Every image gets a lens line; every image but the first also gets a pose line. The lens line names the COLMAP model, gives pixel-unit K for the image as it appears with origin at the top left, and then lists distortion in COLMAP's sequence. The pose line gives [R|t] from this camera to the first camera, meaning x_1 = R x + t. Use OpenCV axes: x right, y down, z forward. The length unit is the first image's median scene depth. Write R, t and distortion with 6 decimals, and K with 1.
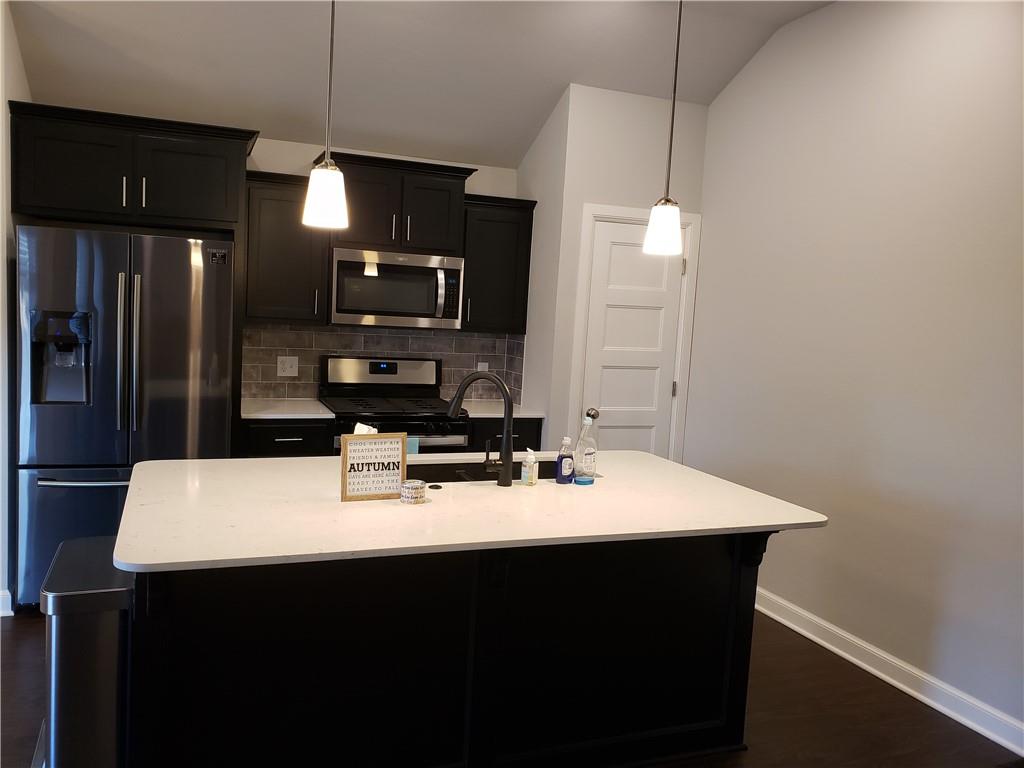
lens RADIAL K [[802.6, 0, 486.0], [0, 802.6, 381.2], [0, 0, 1]] dist [0.064365, -0.113911]
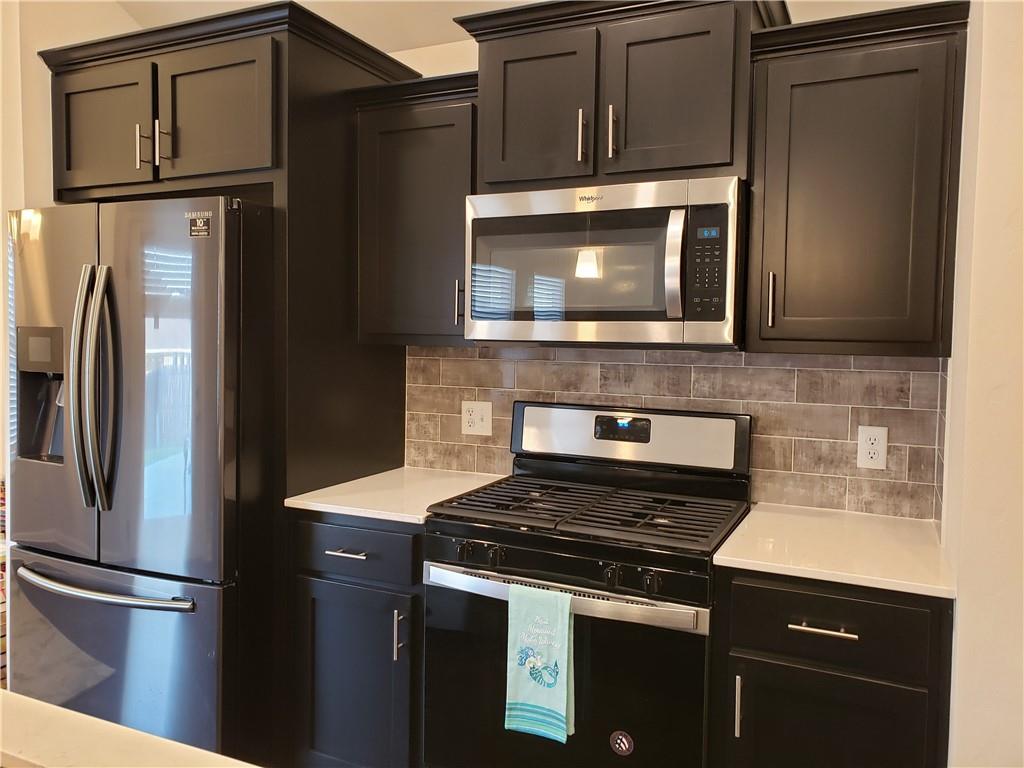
lens RADIAL K [[802.6, 0, 486.0], [0, 802.6, 381.2], [0, 0, 1]] dist [0.064365, -0.113911]
pose [[0.667678, -0.000573, -0.744450, 0.195042], [-0.050350, 0.997675, -0.045926, -0.018895], [0.742745, 0.068147, 0.666097, 0.611925]]
